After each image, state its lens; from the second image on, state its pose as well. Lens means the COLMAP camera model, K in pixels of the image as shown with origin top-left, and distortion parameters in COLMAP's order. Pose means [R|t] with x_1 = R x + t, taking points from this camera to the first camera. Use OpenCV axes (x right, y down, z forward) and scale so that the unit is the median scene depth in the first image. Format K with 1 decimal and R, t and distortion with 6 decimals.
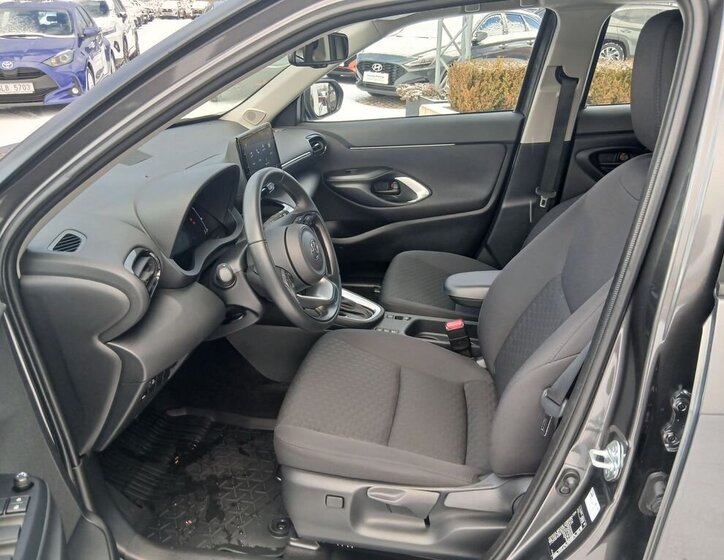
lens RADIAL K [[557.5, 0, 362.0], [0, 557.5, 280.0], [0, 0, 1]] dist [0.096872, -0.154490]
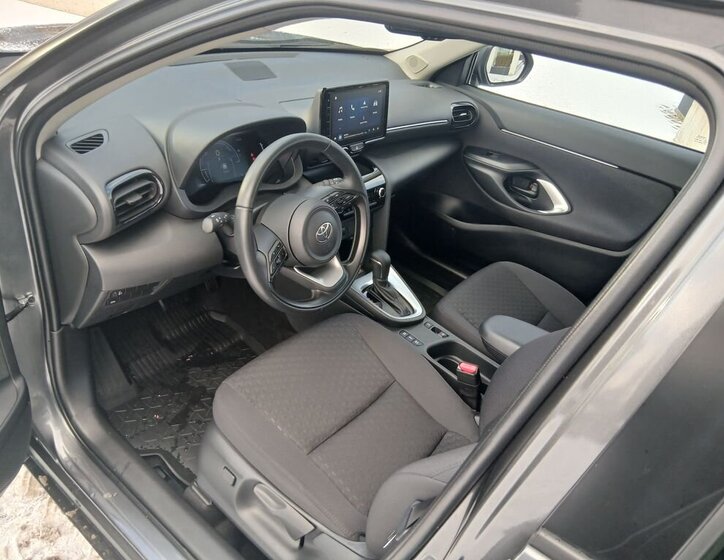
lens RADIAL K [[557.5, 0, 362.0], [0, 557.5, 280.0], [0, 0, 1]] dist [0.096872, -0.154490]
pose [[0.855955, 0.414818, -0.308652, 0.214473], [-0.374156, 0.908935, 0.183969, -0.132551], [0.356859, -0.041985, 0.933214, 0.109039]]
